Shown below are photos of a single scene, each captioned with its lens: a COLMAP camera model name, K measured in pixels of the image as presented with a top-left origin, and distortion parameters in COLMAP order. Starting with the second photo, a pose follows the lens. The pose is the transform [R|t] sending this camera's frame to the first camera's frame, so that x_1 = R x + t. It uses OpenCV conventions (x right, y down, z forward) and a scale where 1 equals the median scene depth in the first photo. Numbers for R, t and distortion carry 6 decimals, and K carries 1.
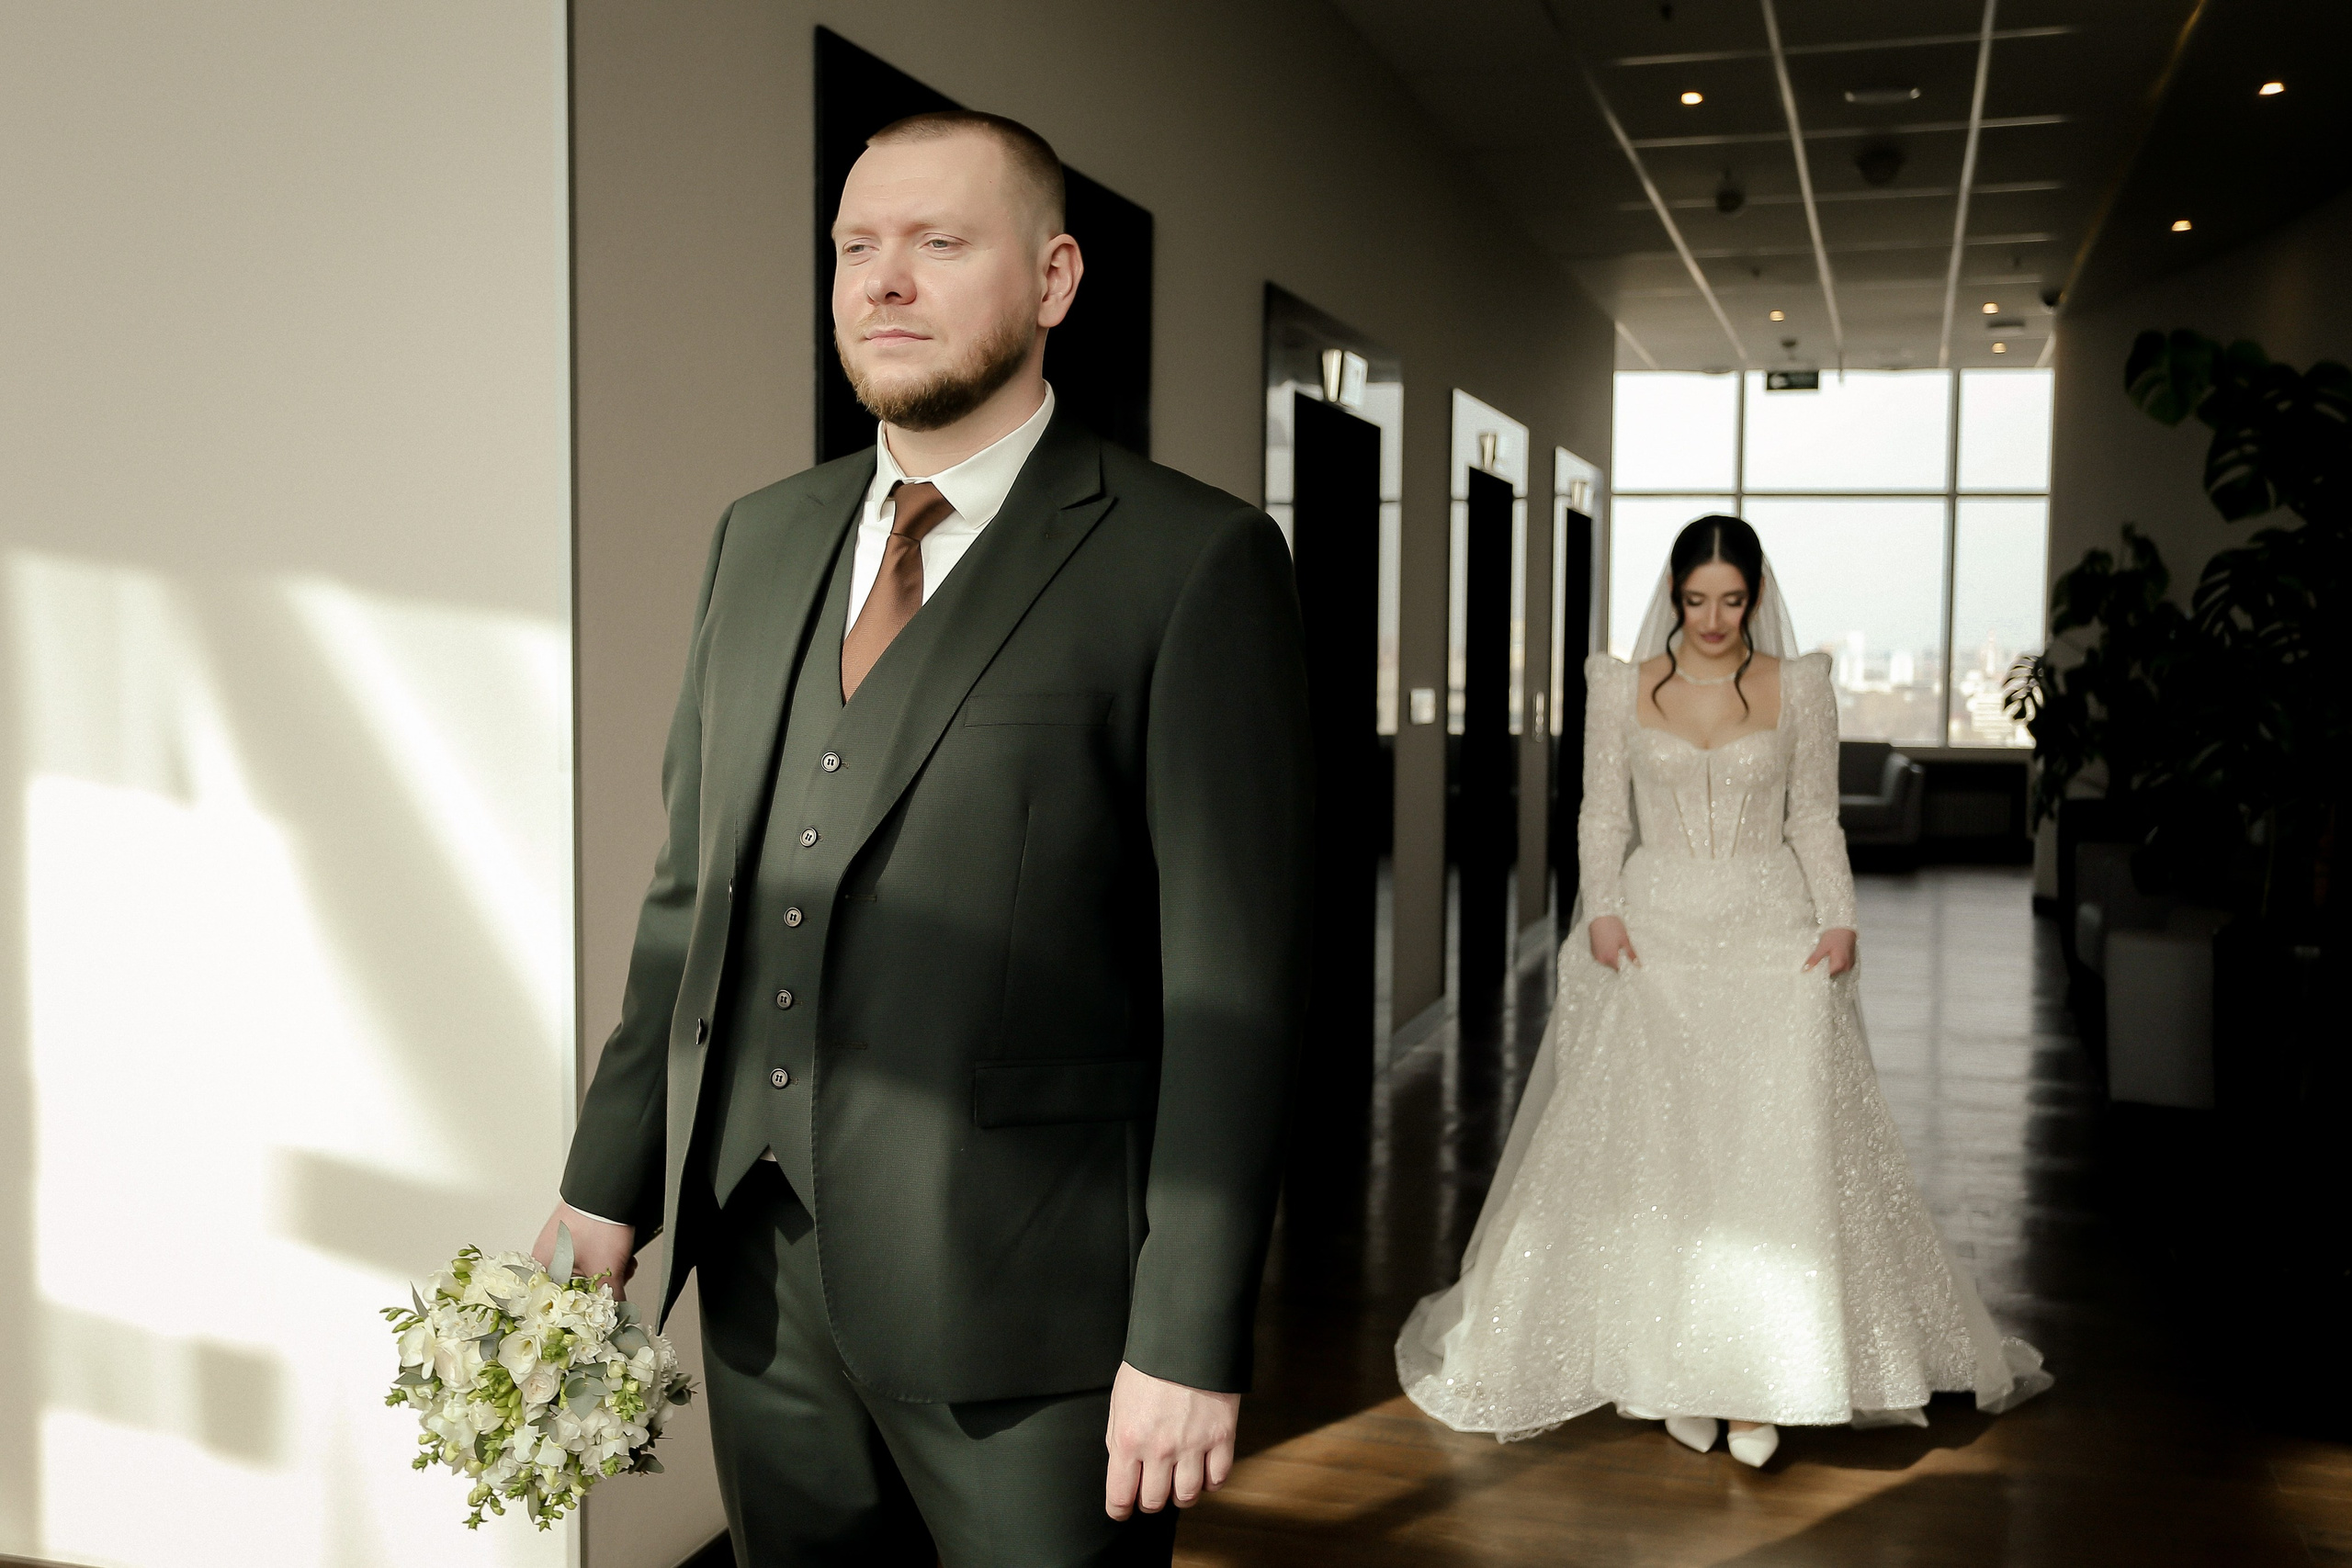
lens RADIAL K [[2324.3, 0, 1173.5], [0, 2324.3, 801.7], [0, 0, 1]] dist [0.088641, 0.001762]
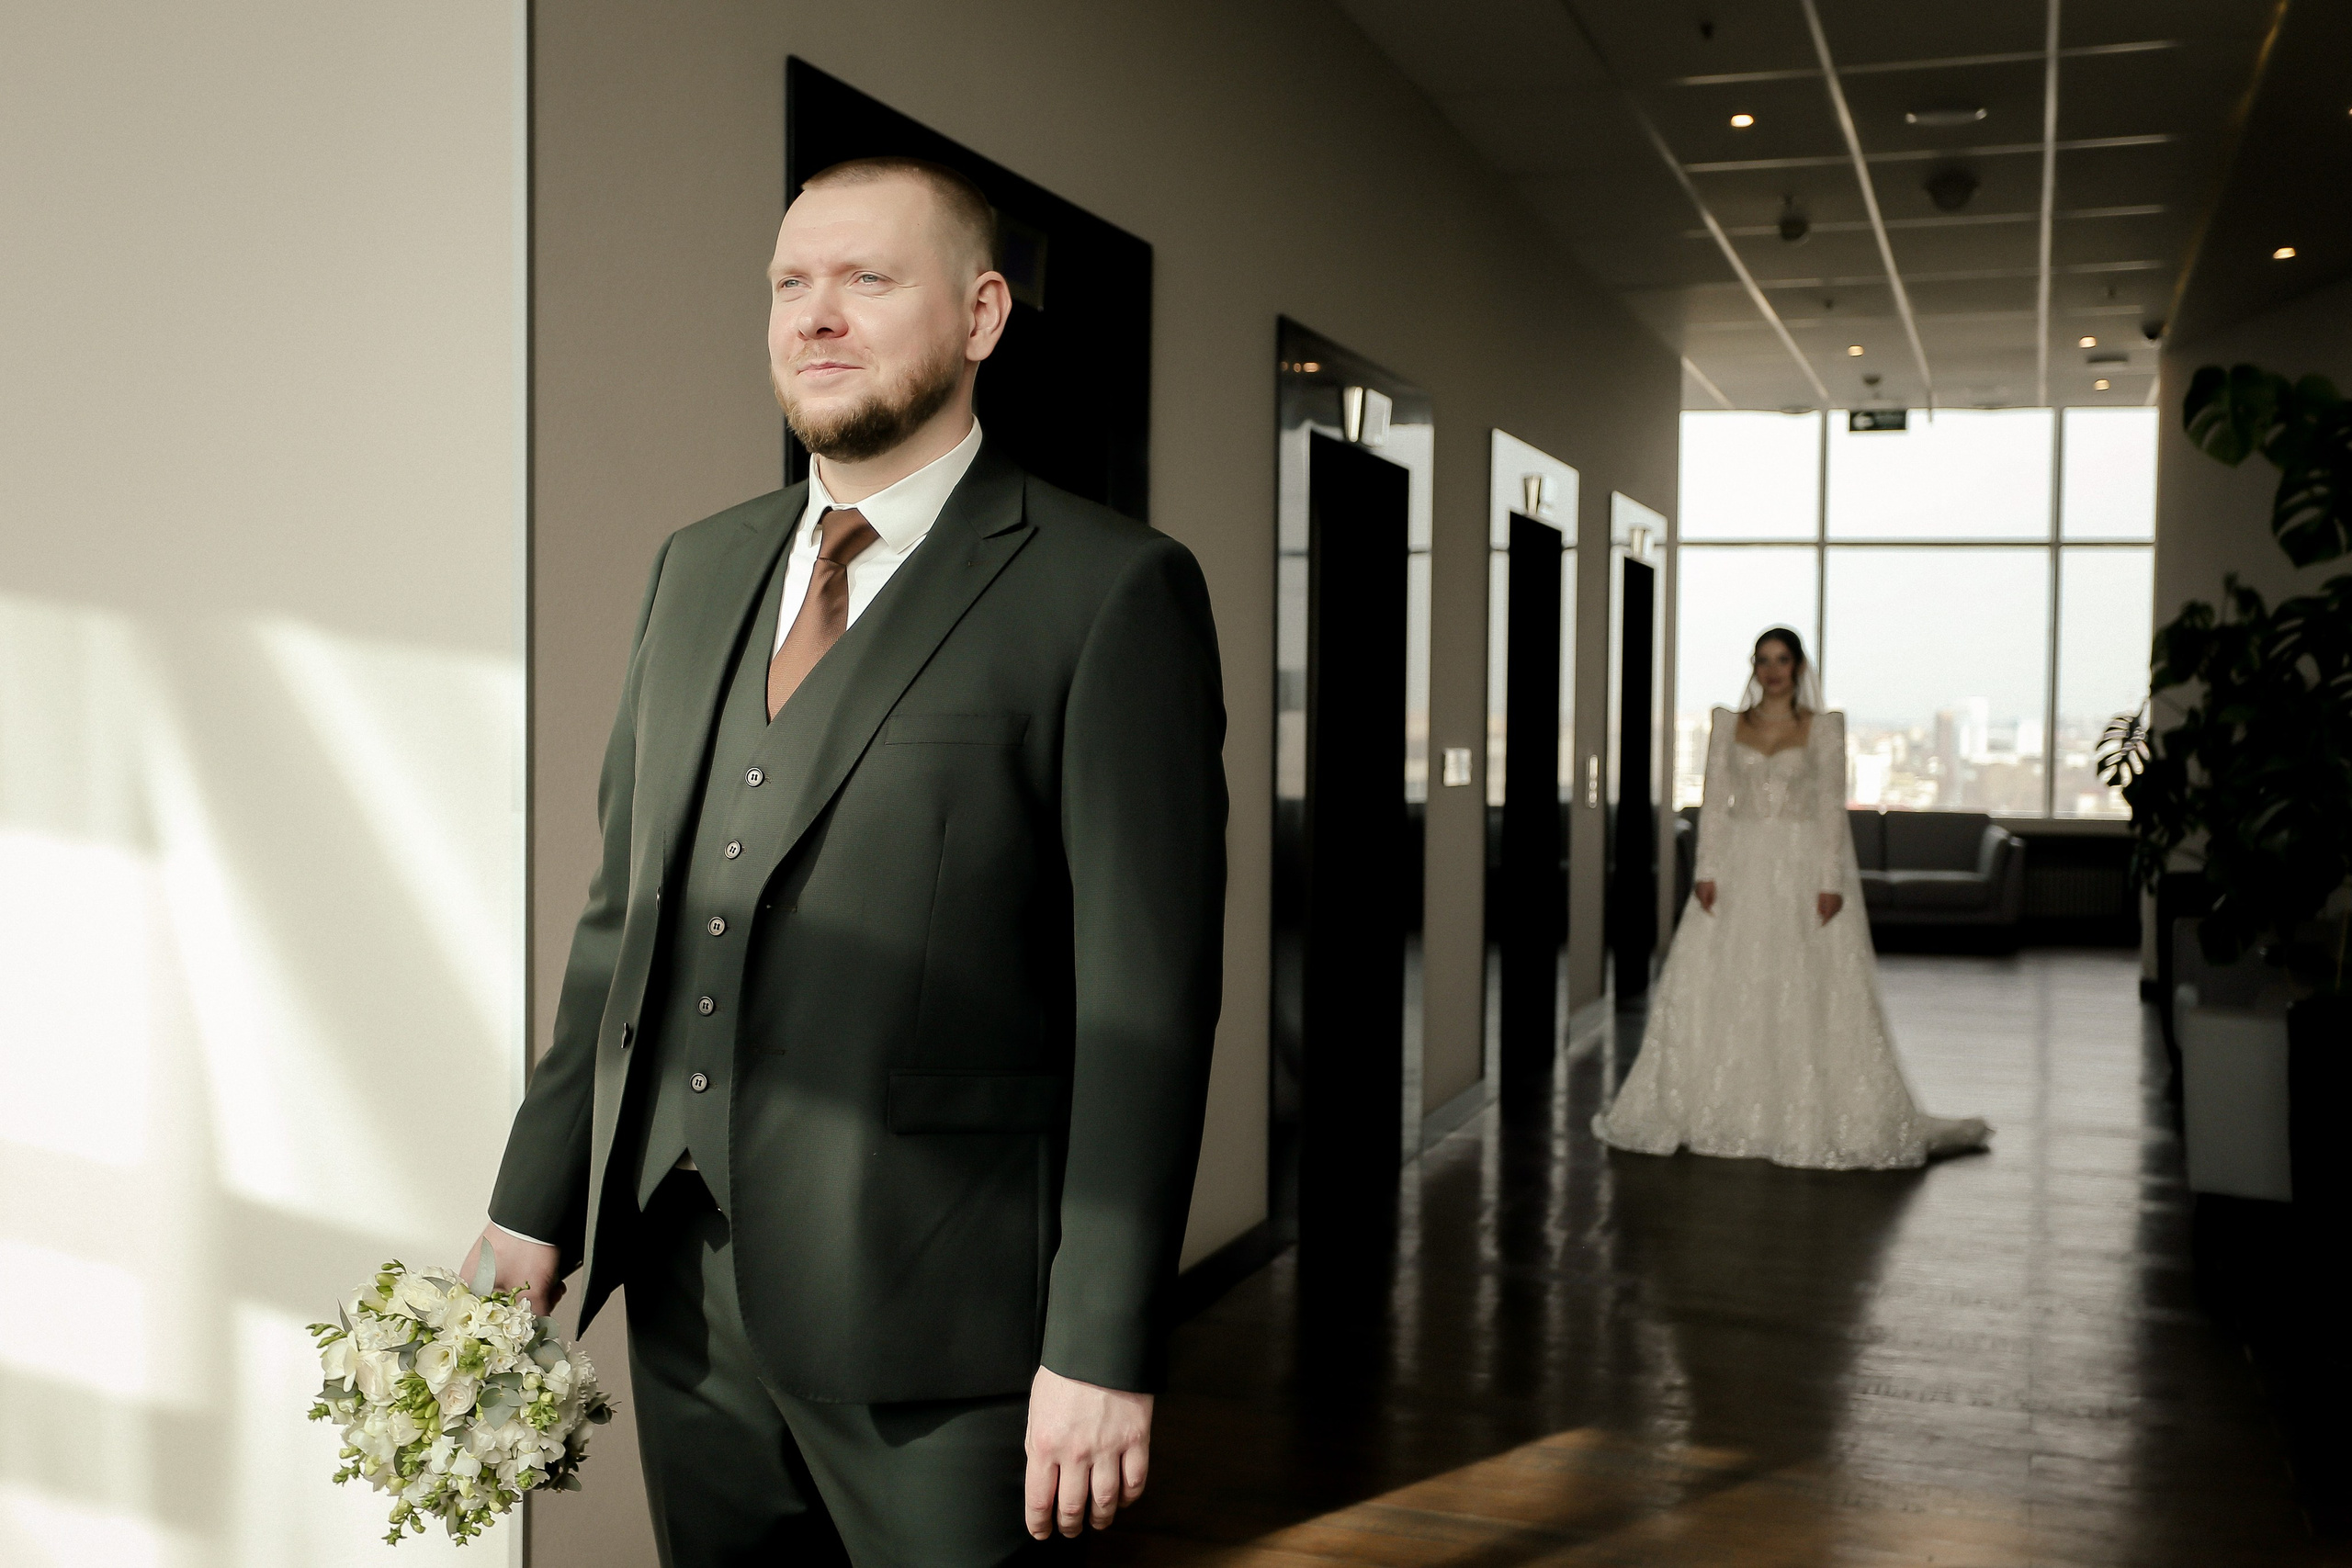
lens RADIAL K [[2561.3, 0, 1177.9], [0, 2561.3, 786.7], [0, 0, 1]] dist [0.163903, -0.010086]
pose [[0.999793, 0.005379, -0.019644, 0.022904], [-0.006114, 0.999276, -0.037551, 0.010309], [0.019428, 0.037664, 0.999102, -0.049070]]
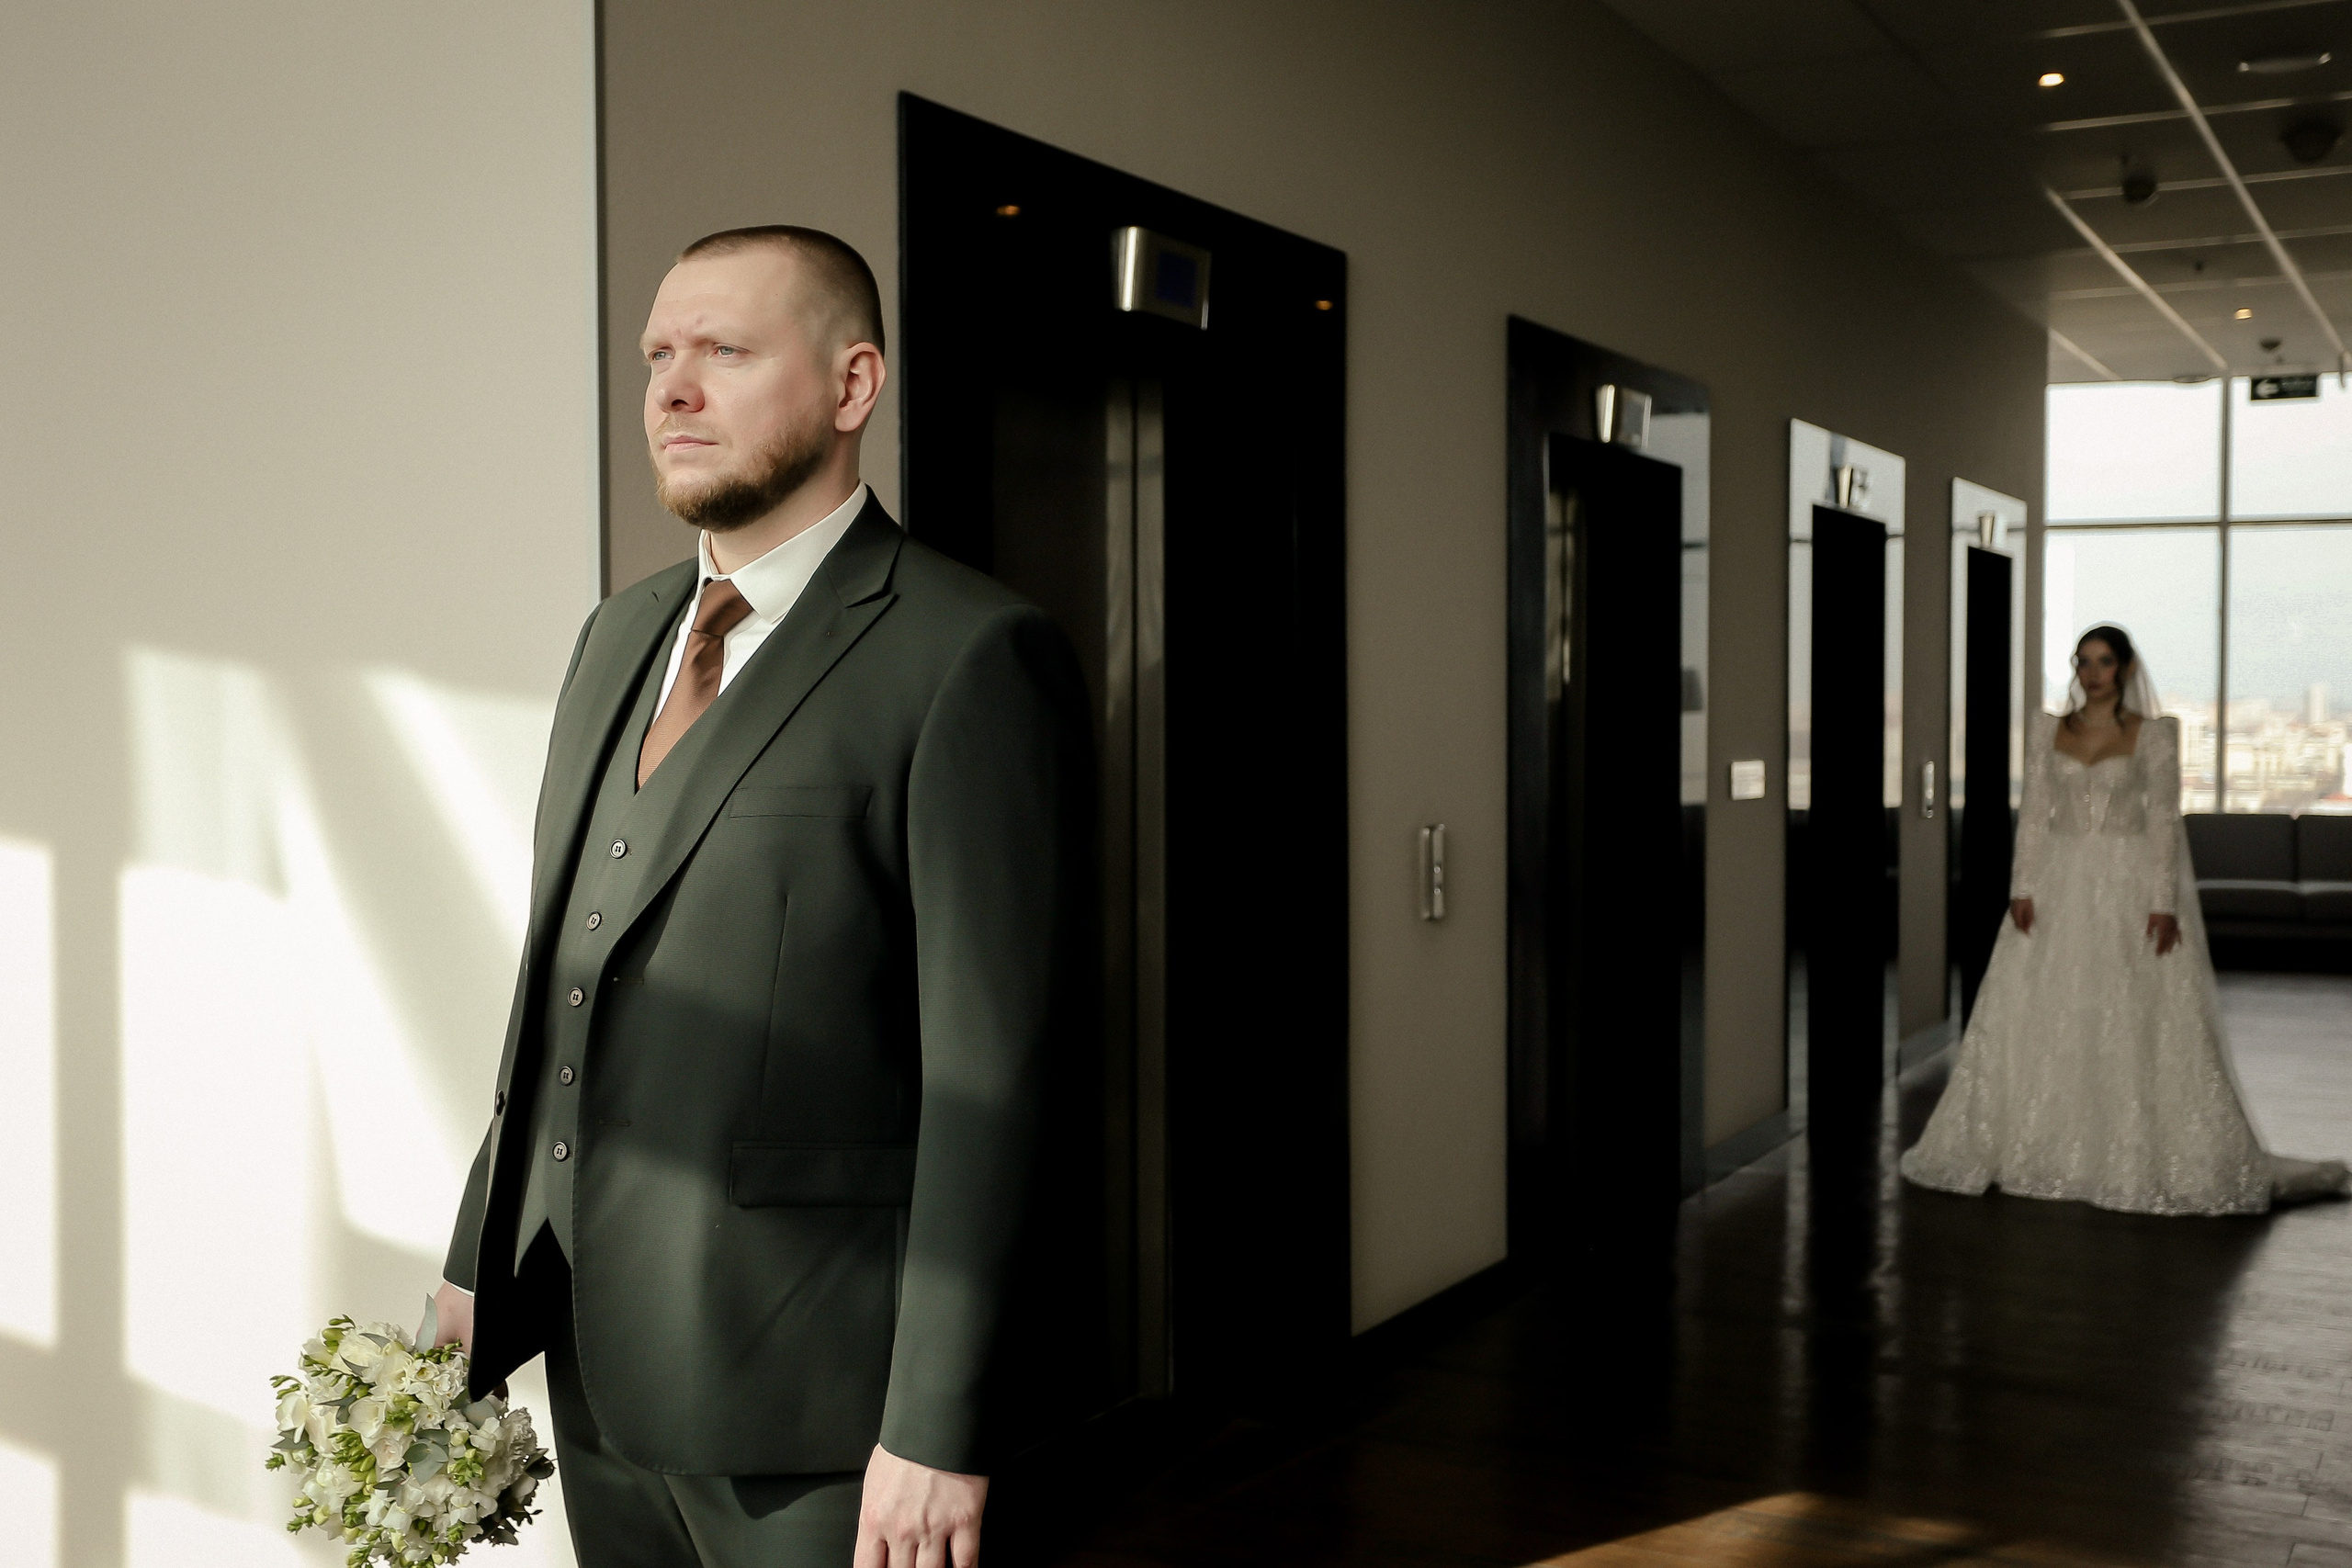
lens RADIAL K [[2625.3, 0, 1176.0], [0, 2625.3, 784.0], [0, 0, 1]] dist [0.159190, -0.005002]
pose [[0.983640, -0.001714, -0.180138, 0.112661], [-0.004836, 0.999343, -0.035920, -0.001796], [0.180081, 0.036203, 0.982985, -0.043176]]
